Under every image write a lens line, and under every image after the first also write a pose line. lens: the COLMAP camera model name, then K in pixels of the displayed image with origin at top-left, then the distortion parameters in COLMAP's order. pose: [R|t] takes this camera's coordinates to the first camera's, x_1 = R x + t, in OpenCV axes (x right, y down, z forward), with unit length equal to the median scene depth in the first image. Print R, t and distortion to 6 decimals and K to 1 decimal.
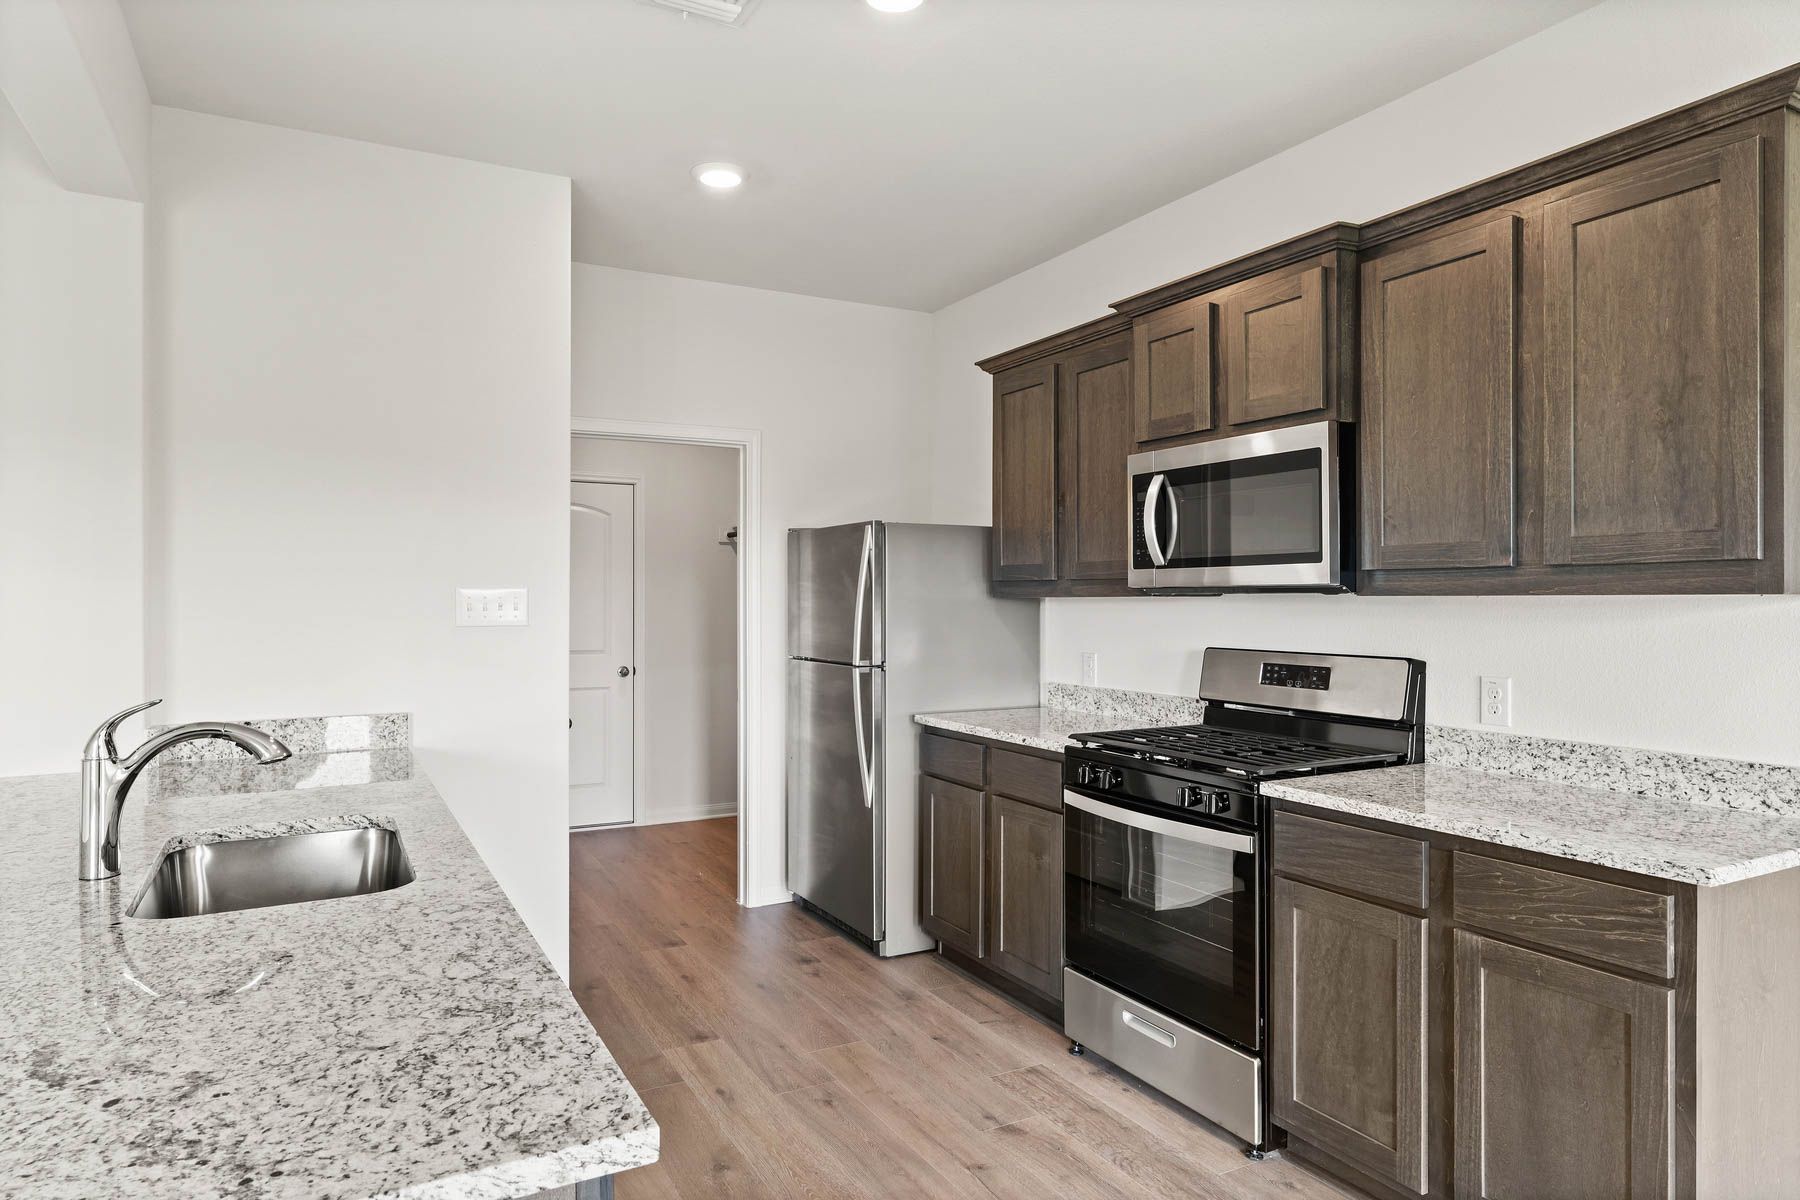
lens RADIAL K [[1111.0, 0, 900.0], [0, 1111.0, 600.0], [0, 0, 1]] dist [-0.000672, 0.000447]
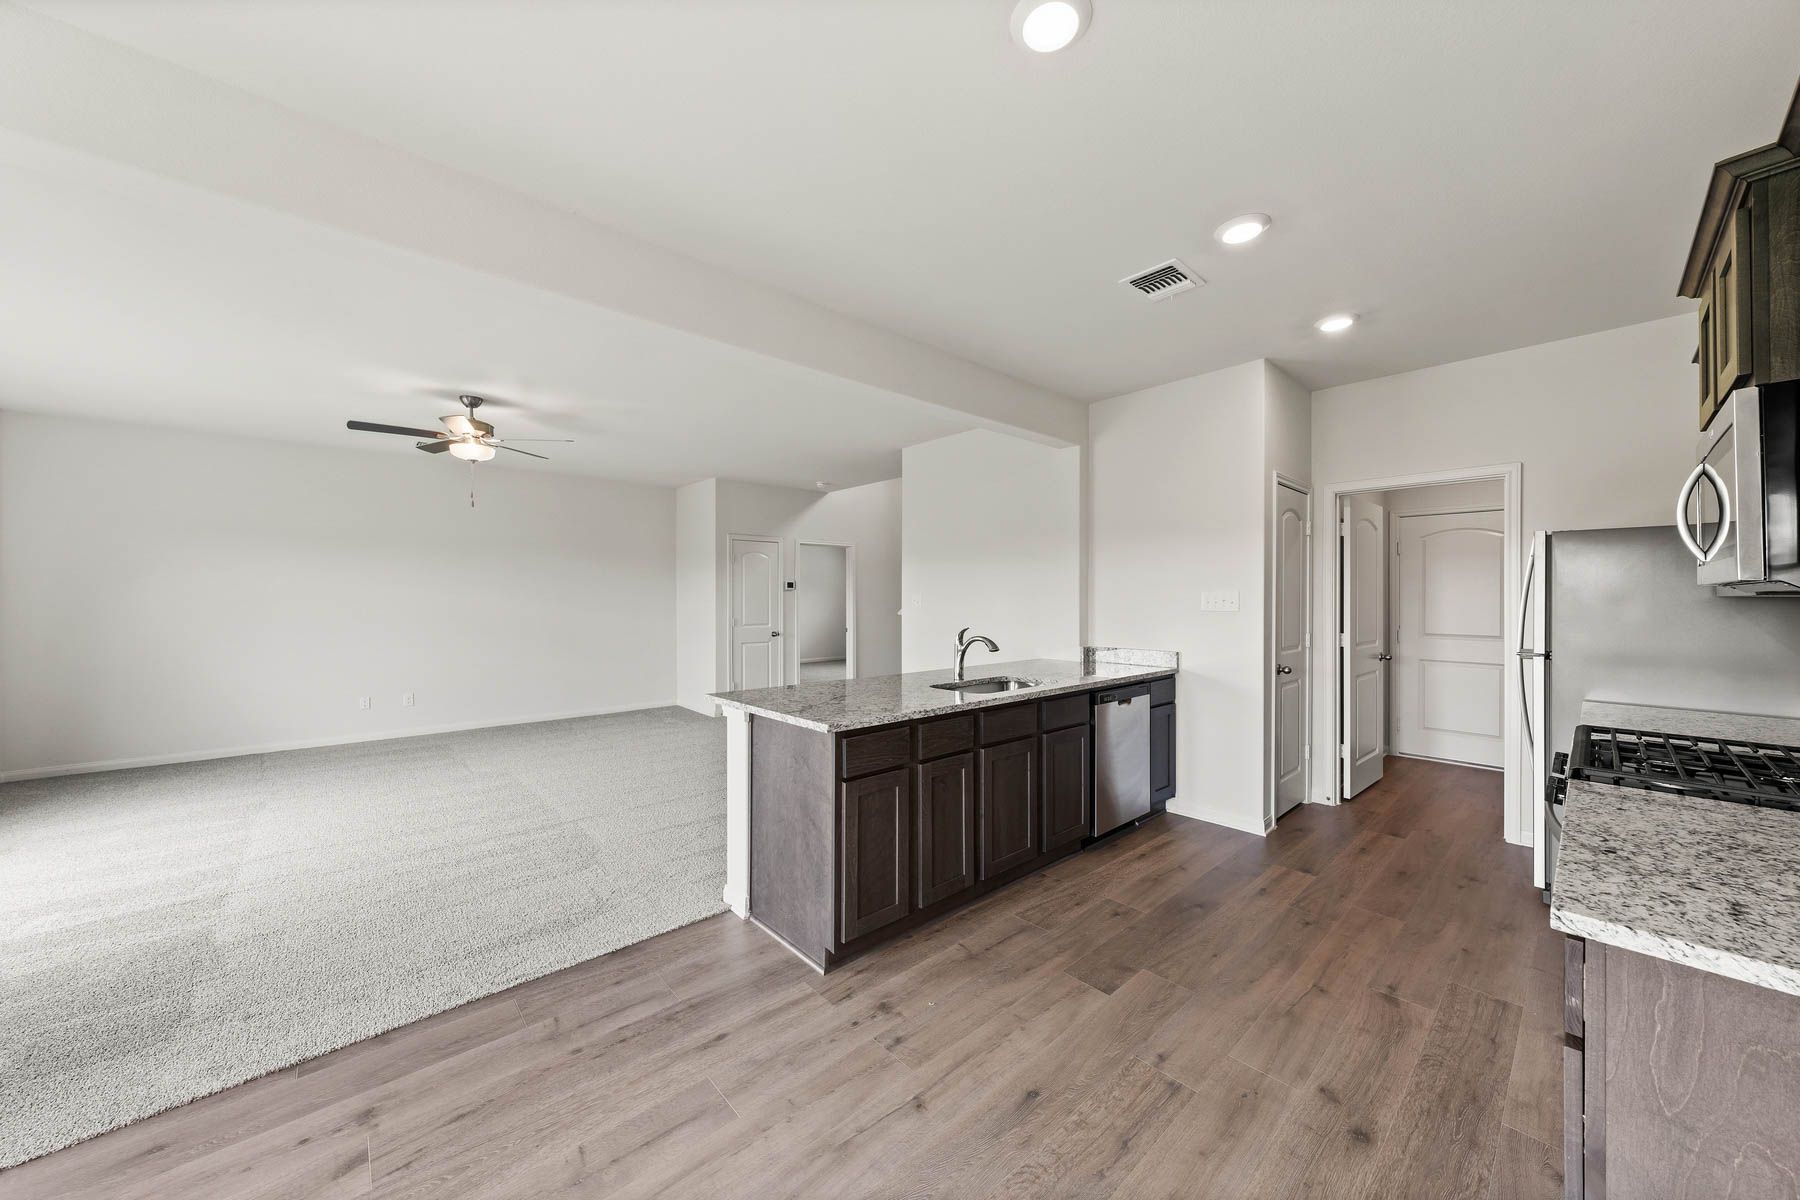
lens RADIAL K [[684.2, 0, 900.0], [0, 684.2, 600.0], [0, 0, 1]] dist [-0.001573, -0.000181]
pose [[0.193206, 0.005233, -0.981144, 0.689495], [-0.005169, 0.999977, 0.004315, 0.001470], [0.981145, 0.004238, 0.193228, 0.237194]]
